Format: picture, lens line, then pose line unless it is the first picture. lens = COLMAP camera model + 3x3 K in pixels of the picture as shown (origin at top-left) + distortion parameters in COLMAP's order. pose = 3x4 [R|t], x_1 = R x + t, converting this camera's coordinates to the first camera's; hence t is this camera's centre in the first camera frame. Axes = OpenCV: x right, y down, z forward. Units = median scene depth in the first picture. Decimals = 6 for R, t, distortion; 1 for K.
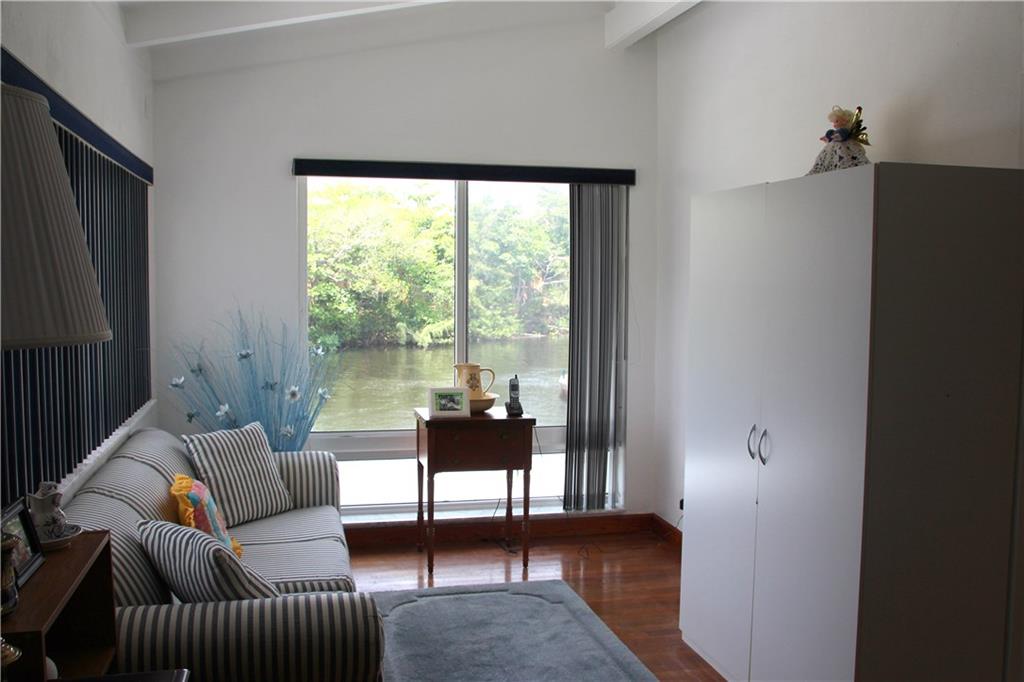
lens RADIAL K [[910.6, 0, 488.2], [0, 910.6, 335.2], [0, 0, 1]] dist [-0.127258, 0.138196]
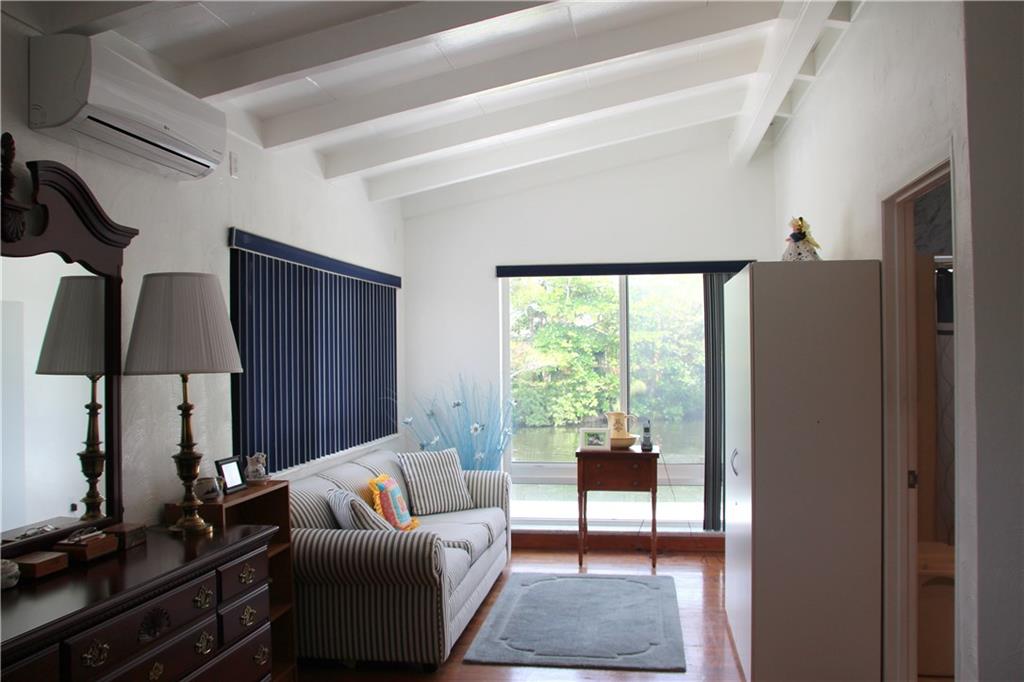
lens RADIAL K [[856.9, 0, 512.0], [0, 856.9, 341.0], [0, 0, 1]] dist [-0.124483, 0.139029]
pose [[0.929181, -0.021646, -0.368991, 0.310460], [-0.006991, 0.997076, -0.076094, 0.024656], [0.369560, 0.073284, 0.926313, -0.236373]]
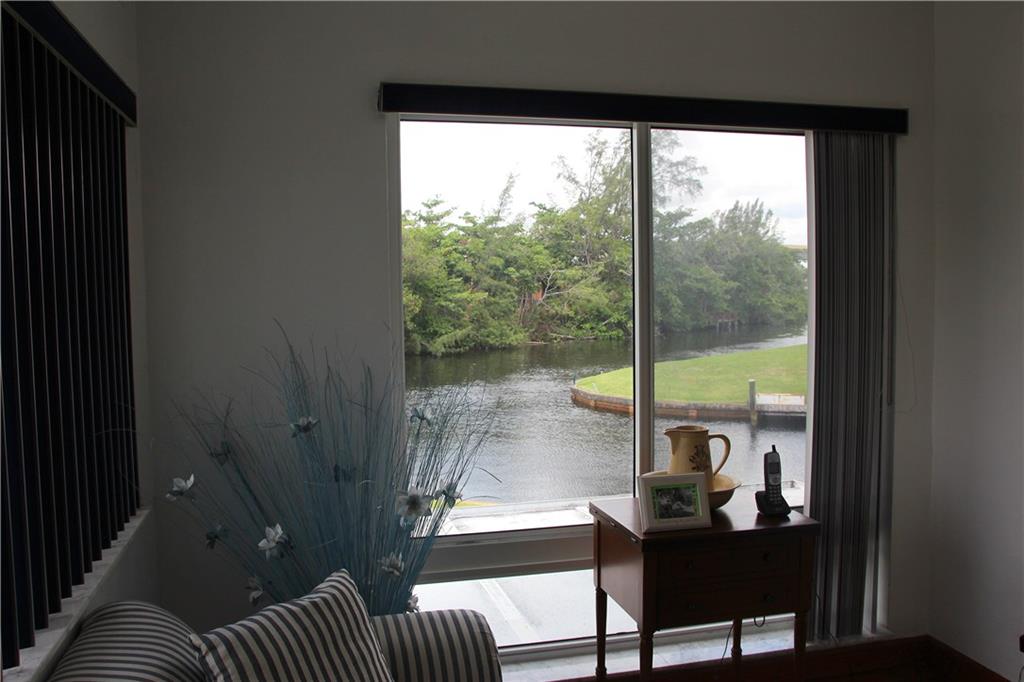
lens RADIAL K [[843.5, 0, 512.0], [0, 843.5, 341.0], [0, 0, 1]] dist [-0.084178, 0.006524]
pose [[0.999601, -0.020728, 0.019177, -0.149256], [0.020787, 0.999780, -0.002918, -0.025985], [-0.019113, 0.003315, 0.999812, 0.472639]]
